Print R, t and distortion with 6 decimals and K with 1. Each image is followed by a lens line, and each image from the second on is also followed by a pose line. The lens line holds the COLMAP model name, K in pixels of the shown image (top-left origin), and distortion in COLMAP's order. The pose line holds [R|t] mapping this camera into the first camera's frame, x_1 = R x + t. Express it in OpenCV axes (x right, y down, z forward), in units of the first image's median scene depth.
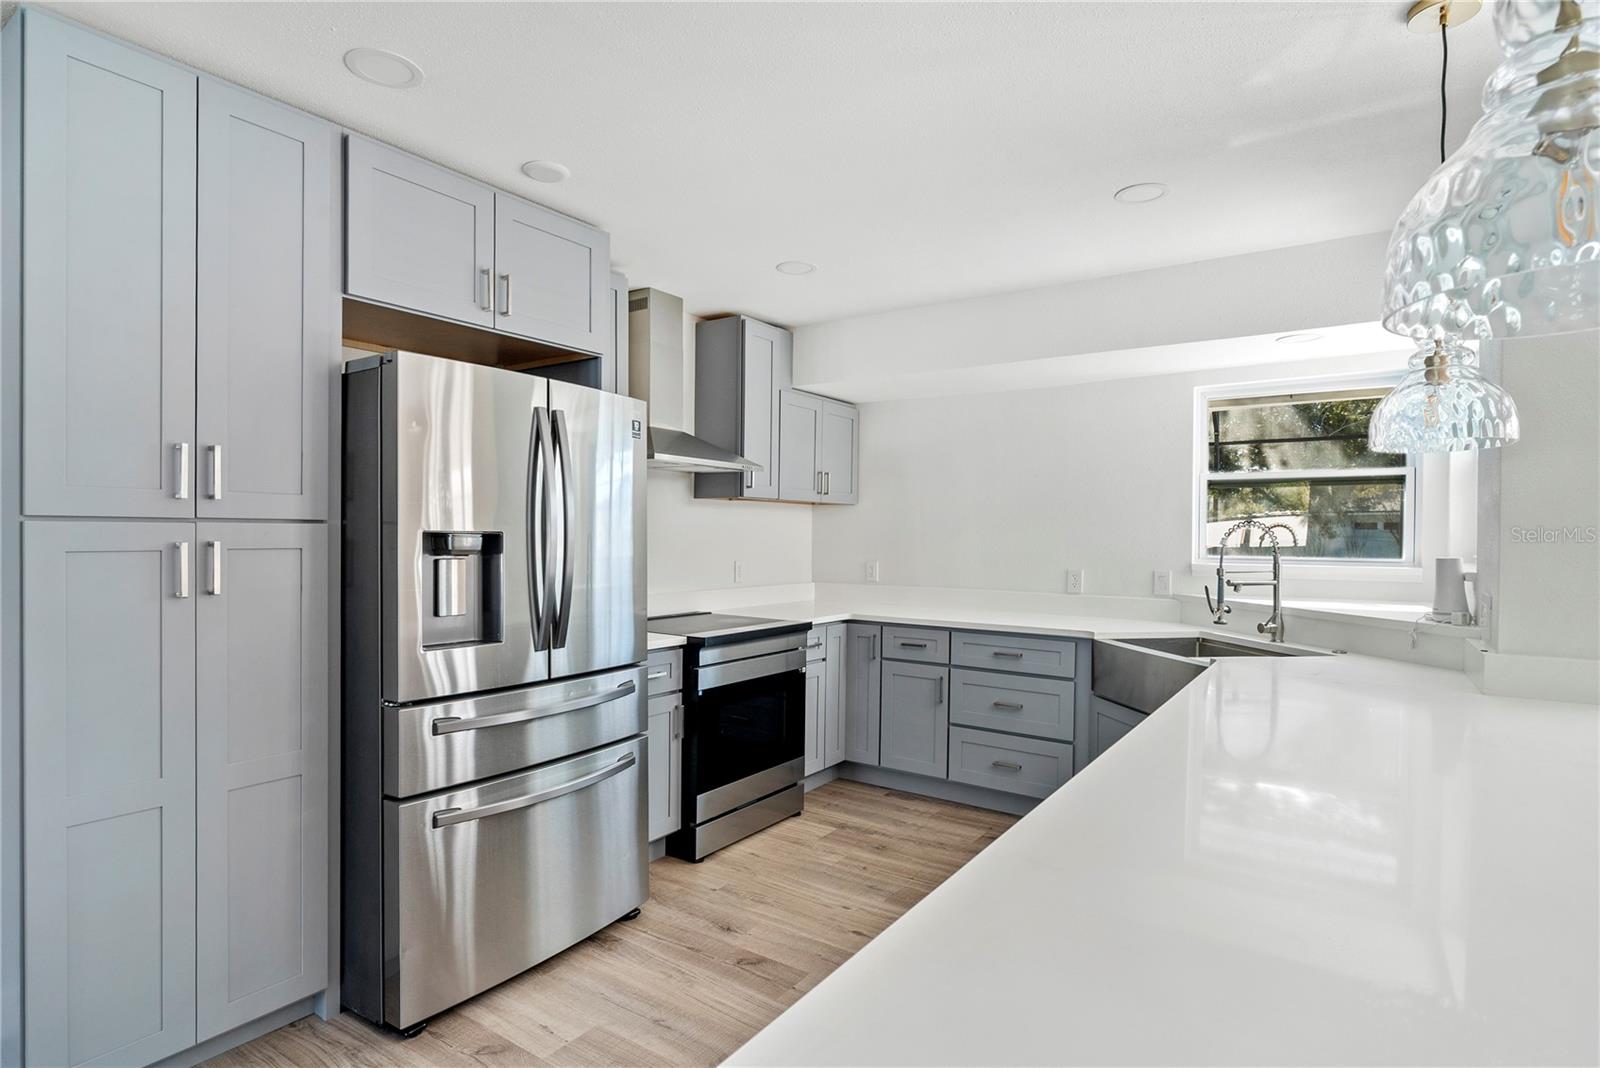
lens RADIAL K [[844.0, 0, 810.4], [0, 844.0, 545.1], [0, 0, 1]] dist [-0.000049, 0.000674]
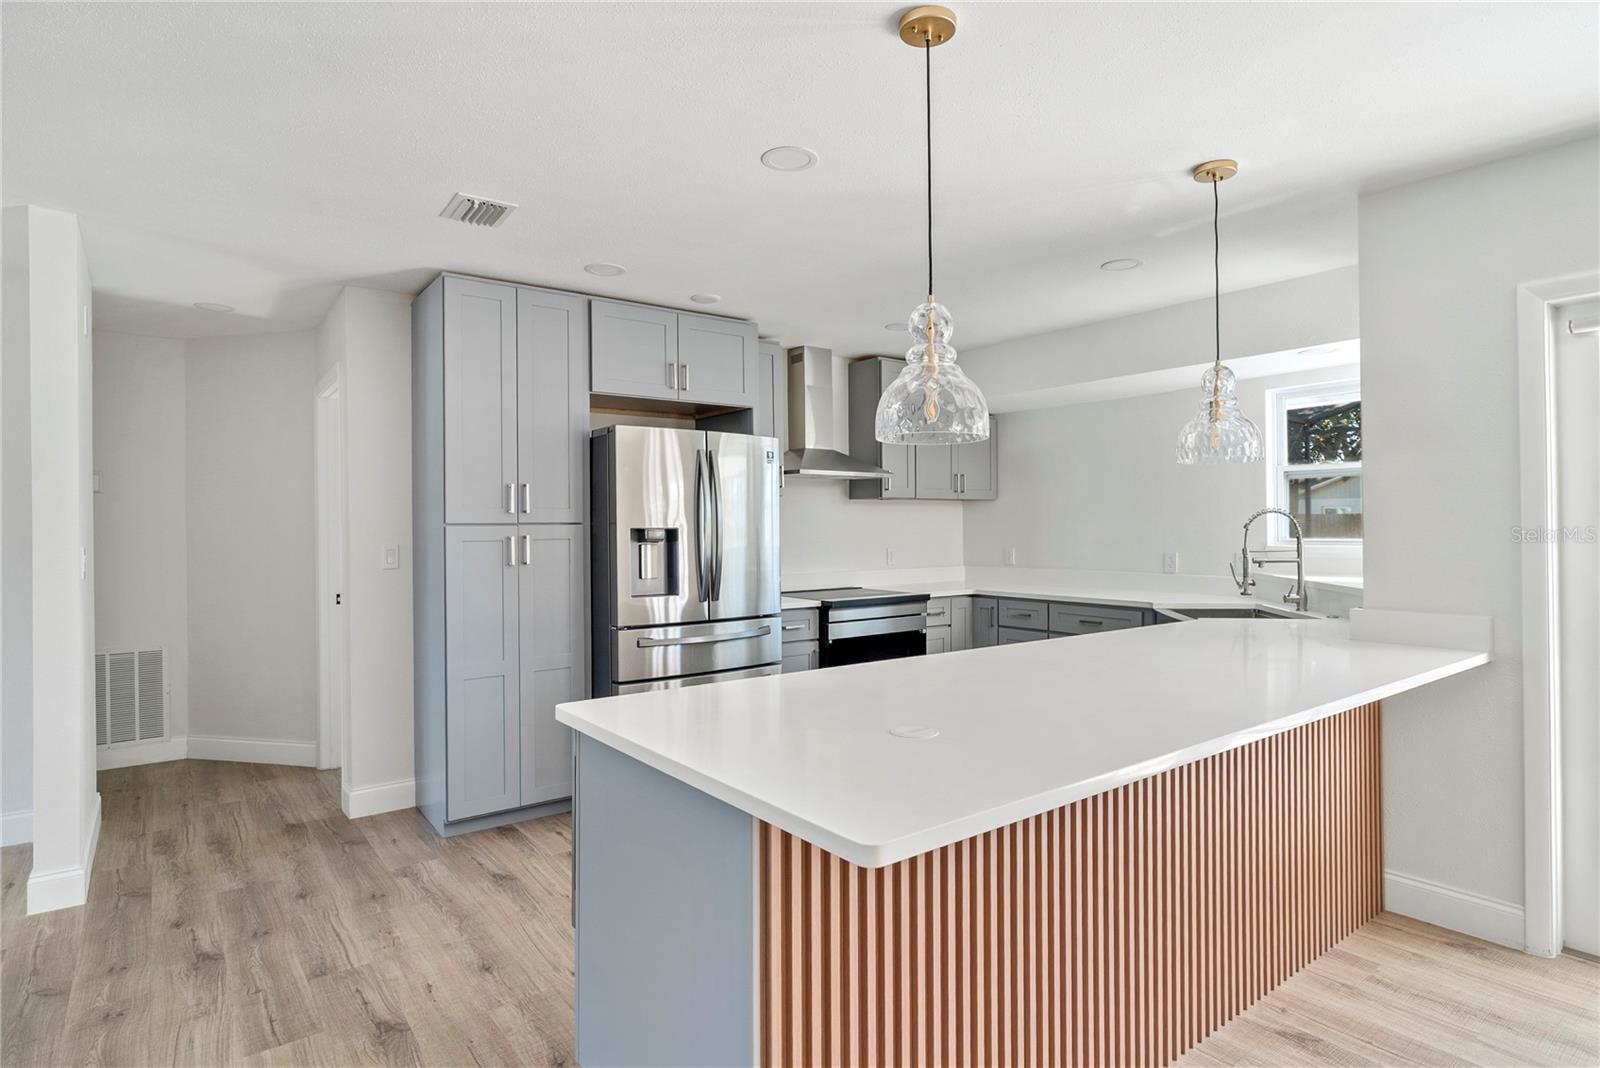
lens RADIAL K [[839.0, 0, 800.0], [0, 839.0, 534.0], [0, 0, 1]] dist [0.002895, 0.000764]
pose [[0.950832, -0.013565, -0.309408, 0.253462], [0.012310, 0.999906, -0.006006, 0.006325], [0.309461, 0.001902, 0.950910, -0.330650]]
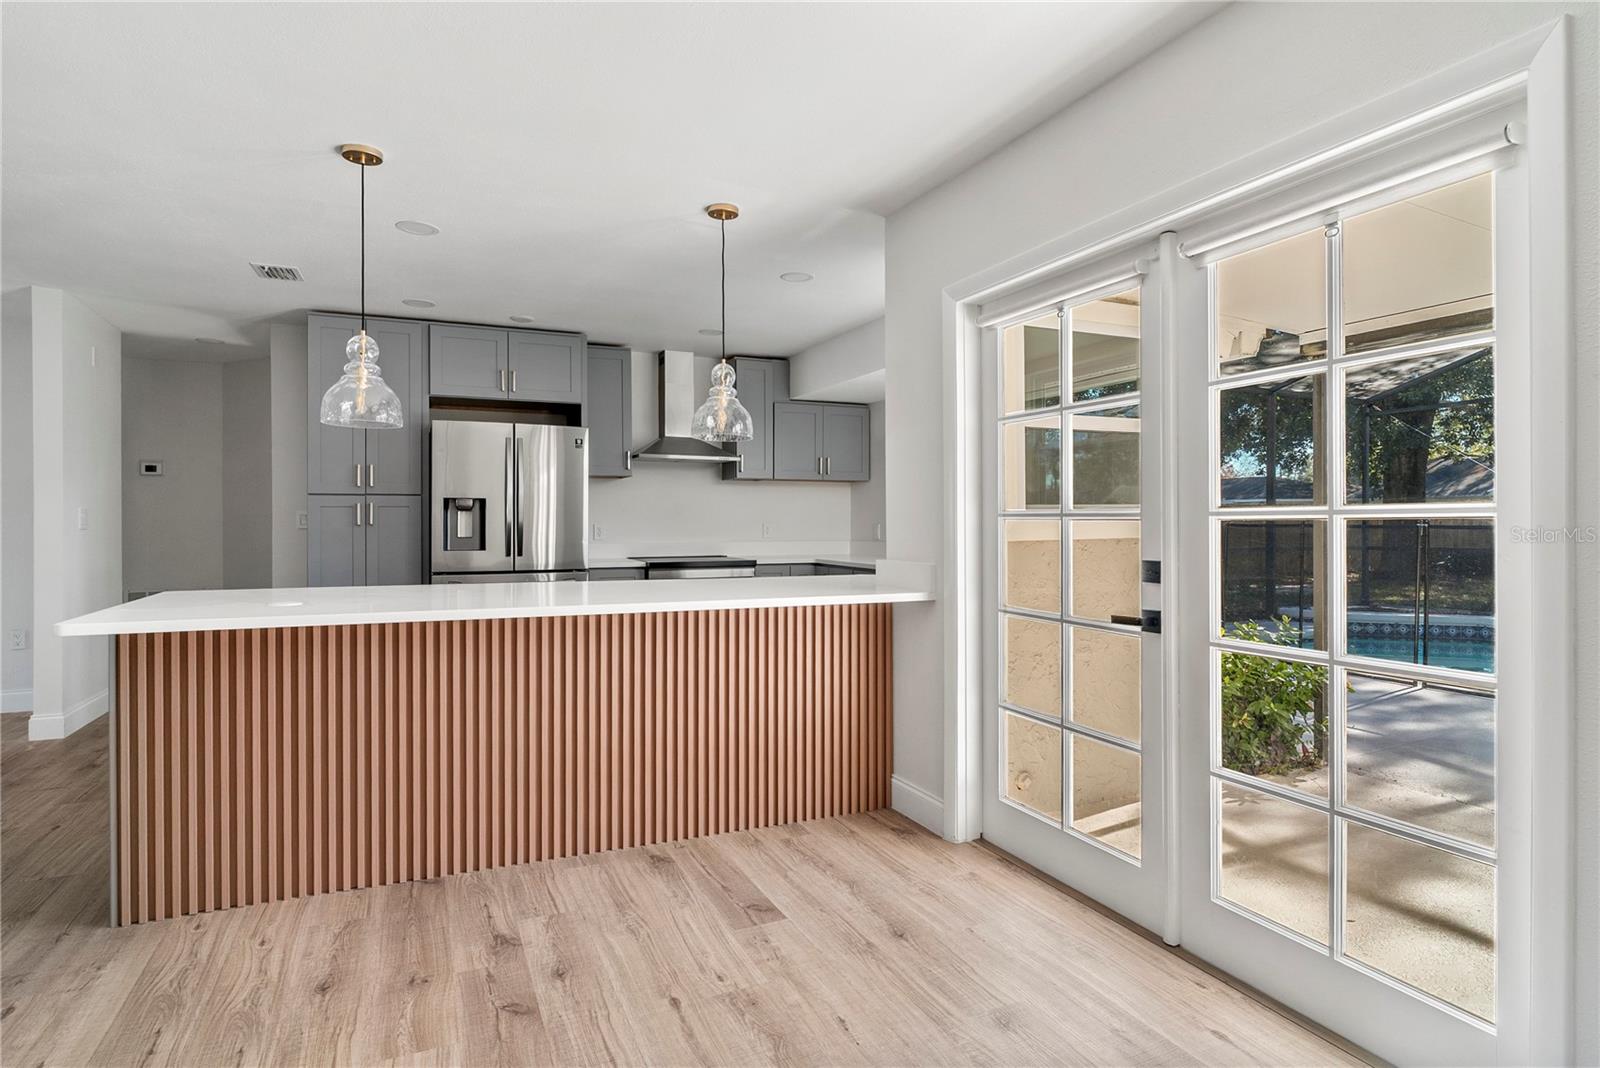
lens RADIAL K [[839.0, 0, 800.0], [0, 839.0, 534.0], [0, 0, 1]] dist [0.002895, 0.000764]
pose [[0.856805, -0.001611, -0.515639, 0.971593], [0.001904, 0.999998, 0.000039, 0.051548], [0.515638, -0.001015, 0.856806, -0.277694]]
